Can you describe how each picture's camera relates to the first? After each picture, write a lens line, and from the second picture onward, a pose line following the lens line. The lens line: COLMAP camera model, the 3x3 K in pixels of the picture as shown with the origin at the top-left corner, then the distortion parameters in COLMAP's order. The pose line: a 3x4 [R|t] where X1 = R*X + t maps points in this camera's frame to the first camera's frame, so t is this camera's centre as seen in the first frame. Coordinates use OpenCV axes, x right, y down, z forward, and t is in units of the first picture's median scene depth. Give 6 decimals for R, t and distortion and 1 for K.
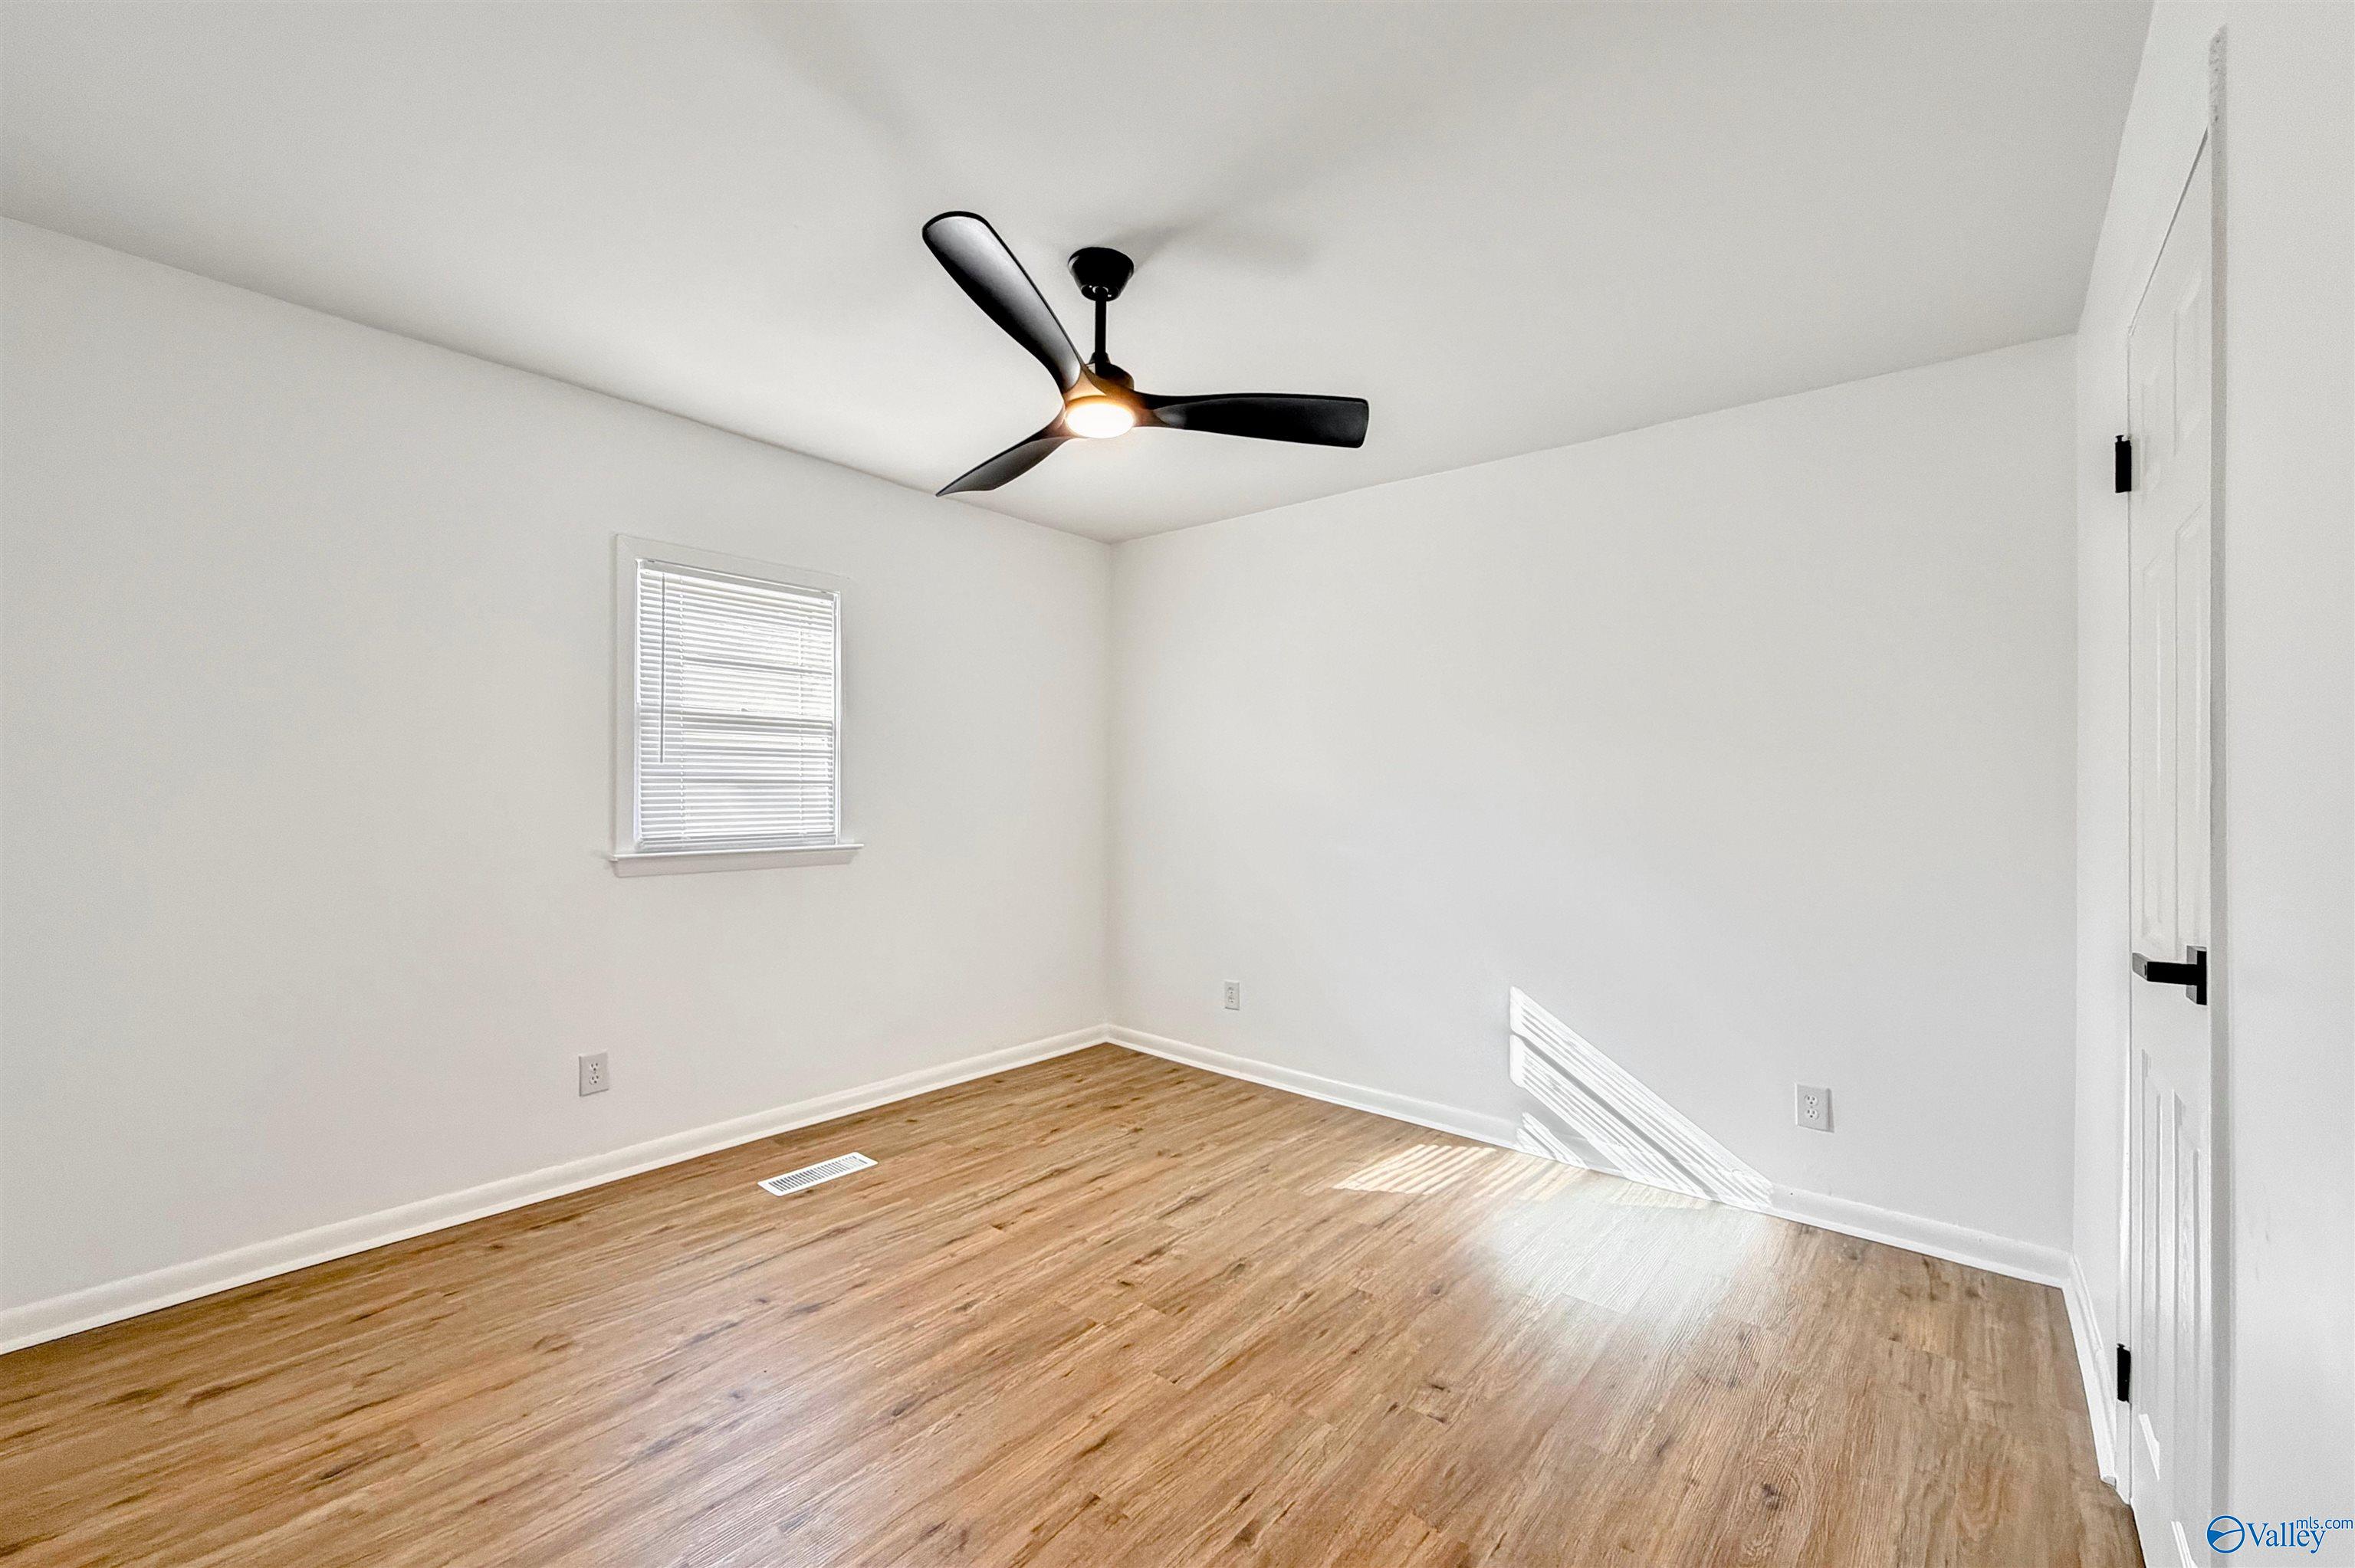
lens RADIAL K [[958.0, 0, 1179.8], [0, 958.0, 783.7], [0, 0, 1]] dist [0.000748, -0.000092]
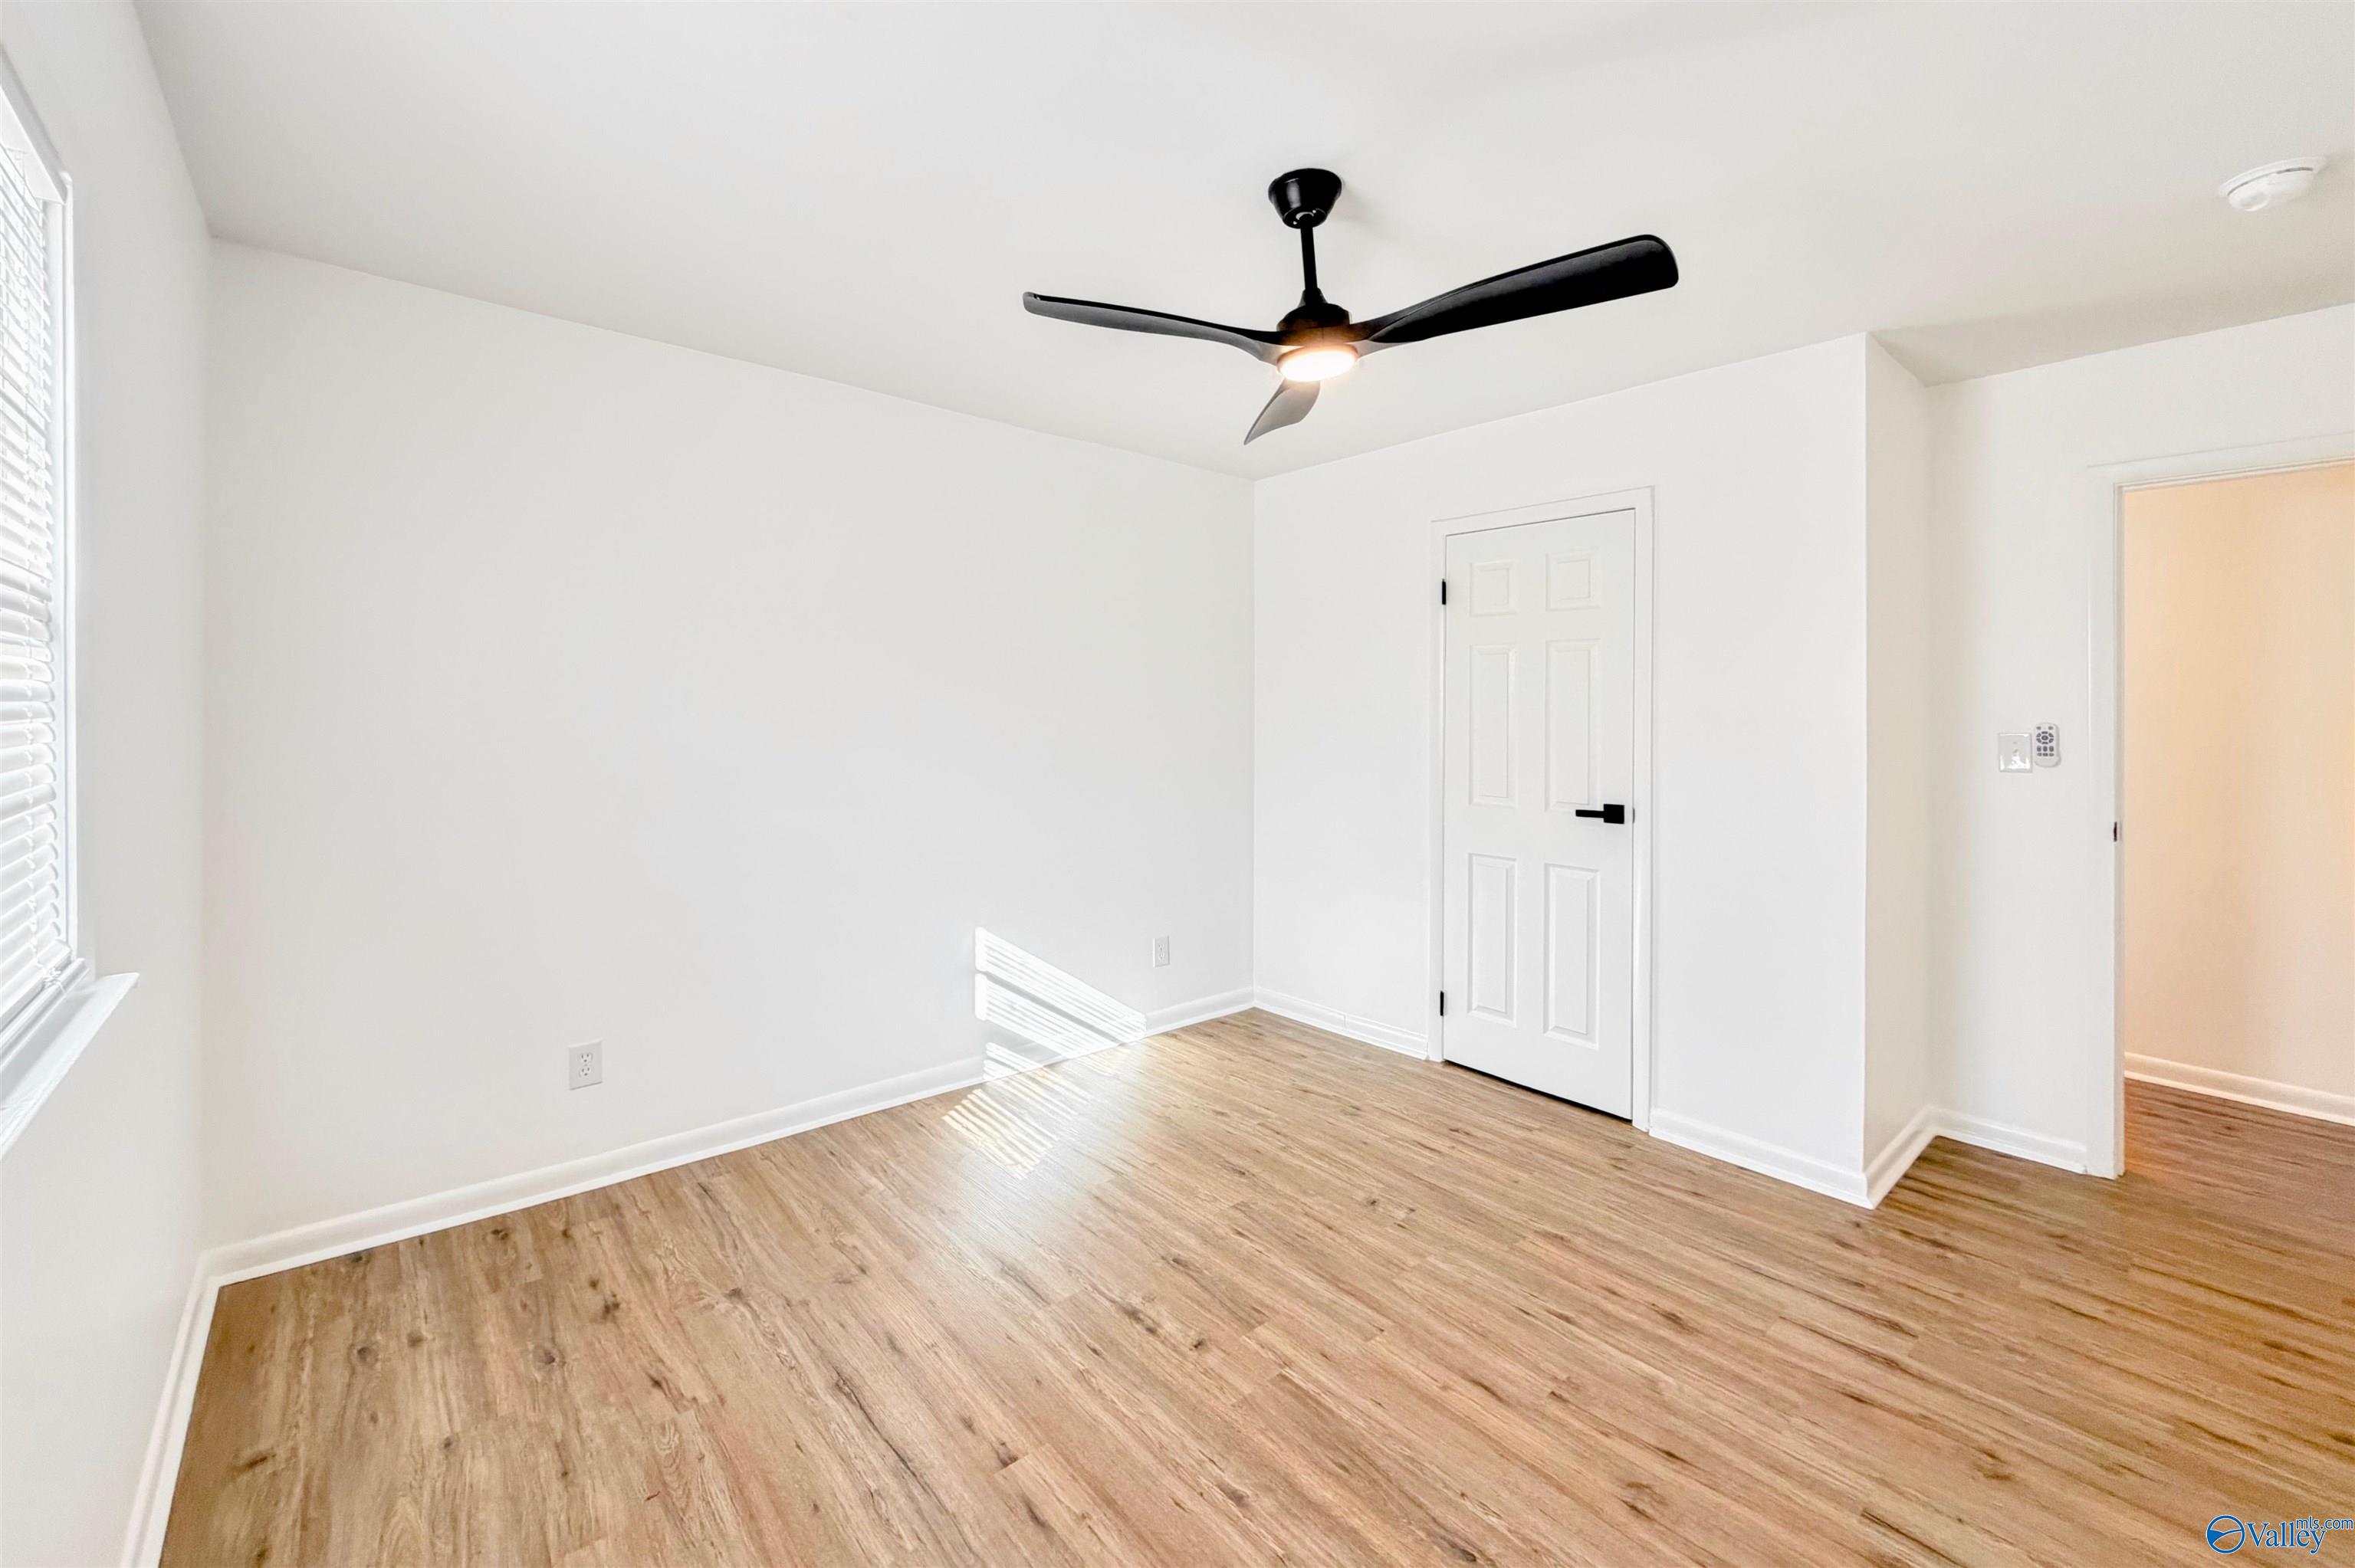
lens RADIAL K [[958.0, 0, 1156.6], [0, 958.0, 705.4], [0, 0, 1]] dist [0.000748, -0.000092]
pose [[0.162028, -0.006686, 0.986763, -0.655437], [-0.013970, 0.999861, 0.009068, -0.040671], [-0.986687, -0.015255, 0.161912, 0.659305]]
